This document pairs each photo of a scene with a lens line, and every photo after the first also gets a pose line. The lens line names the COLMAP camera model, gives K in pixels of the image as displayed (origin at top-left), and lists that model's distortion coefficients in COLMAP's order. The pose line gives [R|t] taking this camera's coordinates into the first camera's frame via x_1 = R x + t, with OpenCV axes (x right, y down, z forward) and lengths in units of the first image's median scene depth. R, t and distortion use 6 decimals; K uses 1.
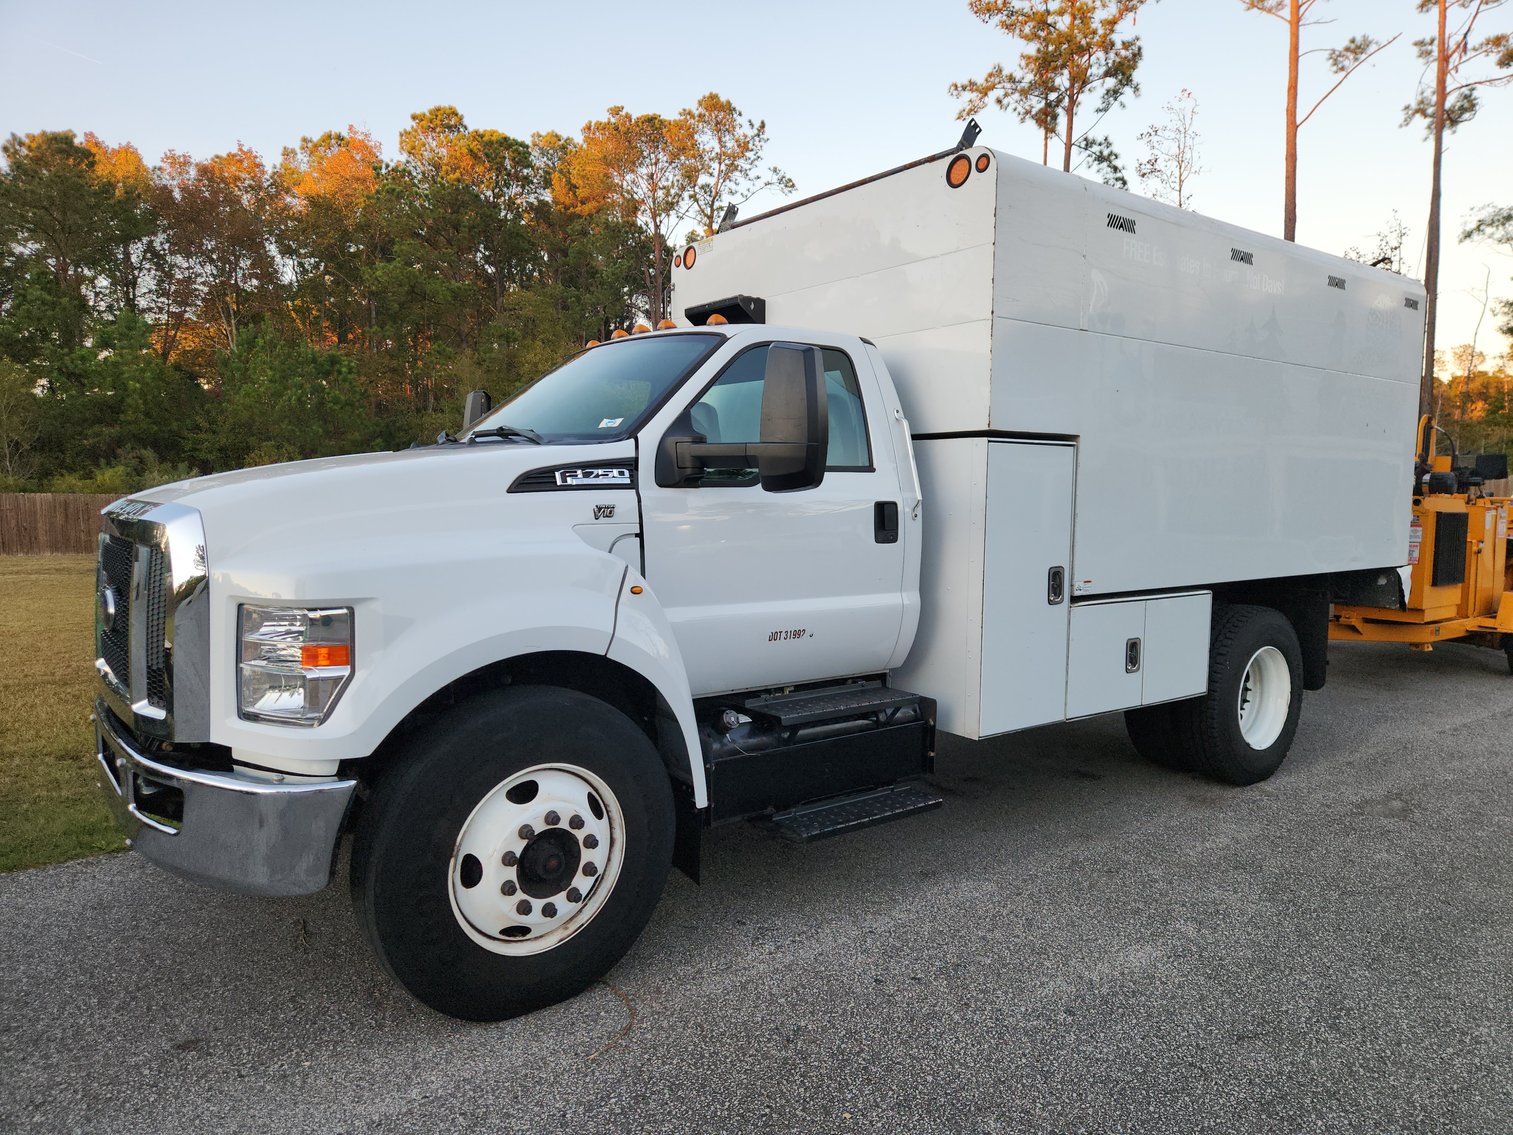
lens RADIAL K [[1026.8, 0, 756.5], [0, 1026.8, 567.5], [0, 0, 1]] dist [0.078300, -0.067677]
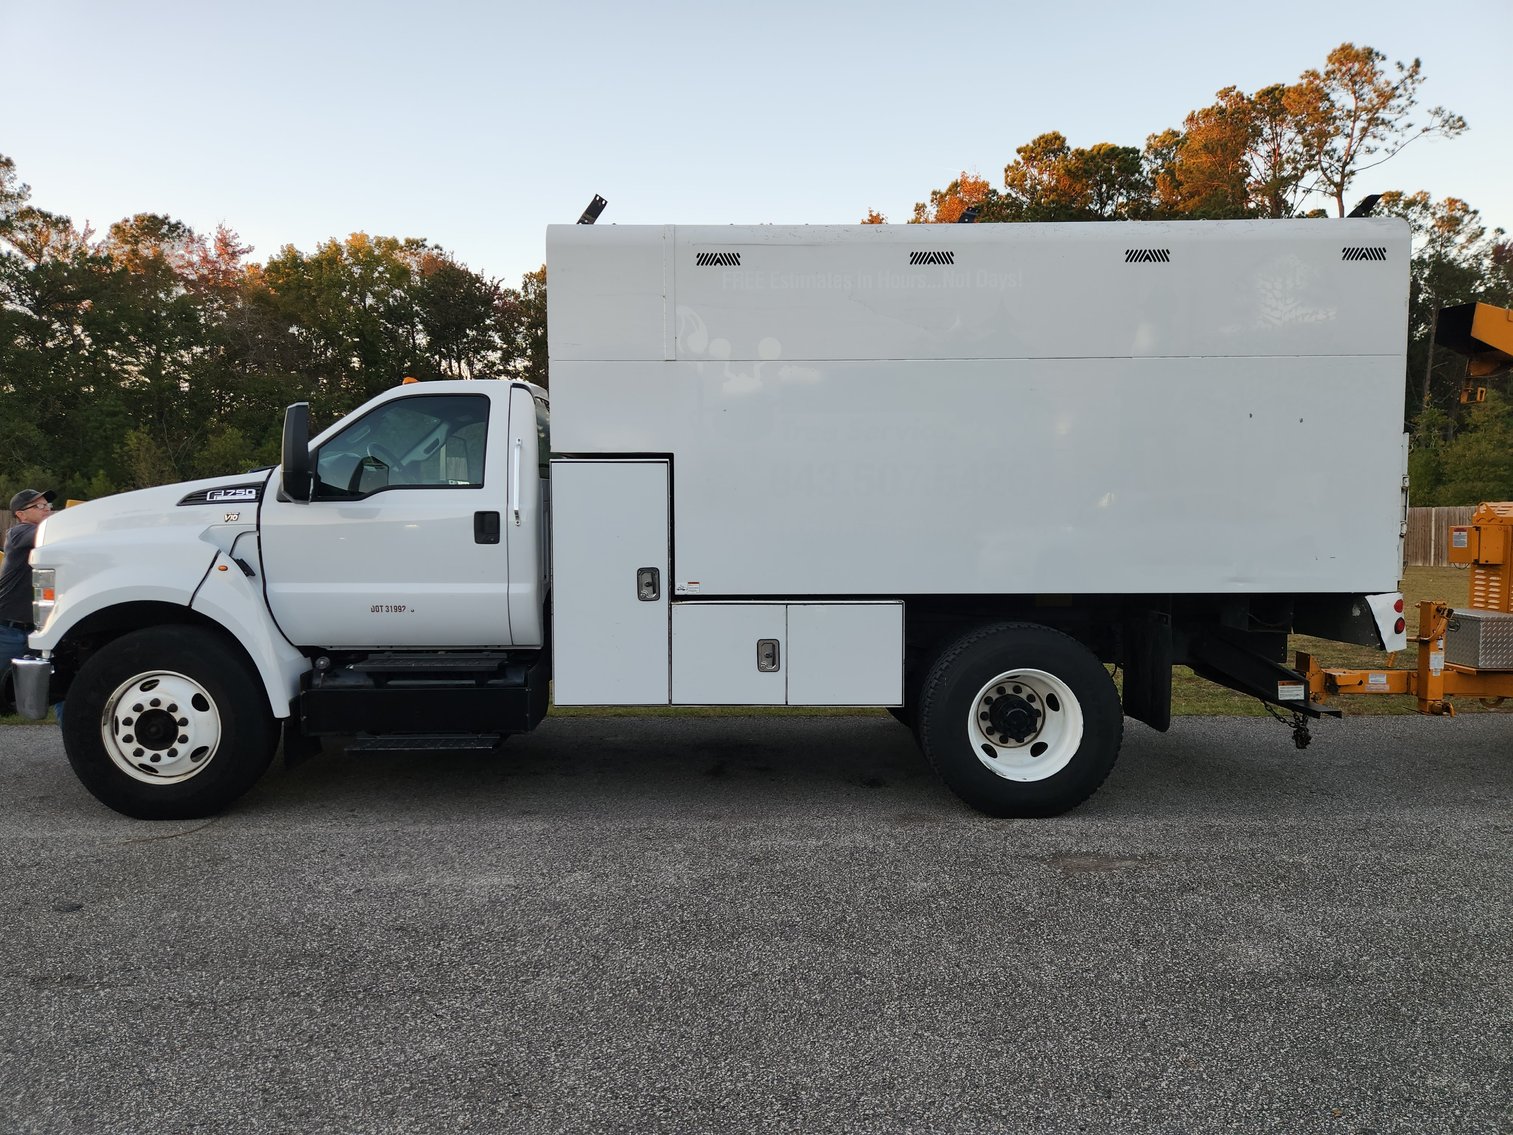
lens RADIAL K [[1026.8, 0, 756.5], [0, 1026.8, 567.5], [0, 0, 1]] dist [0.078300, -0.067677]
pose [[0.793652, 0.026565, -0.607792, 0.935818], [-0.035305, 0.999374, -0.002420, -0.002225], [0.607347, 0.023379, 0.794093, 0.147744]]
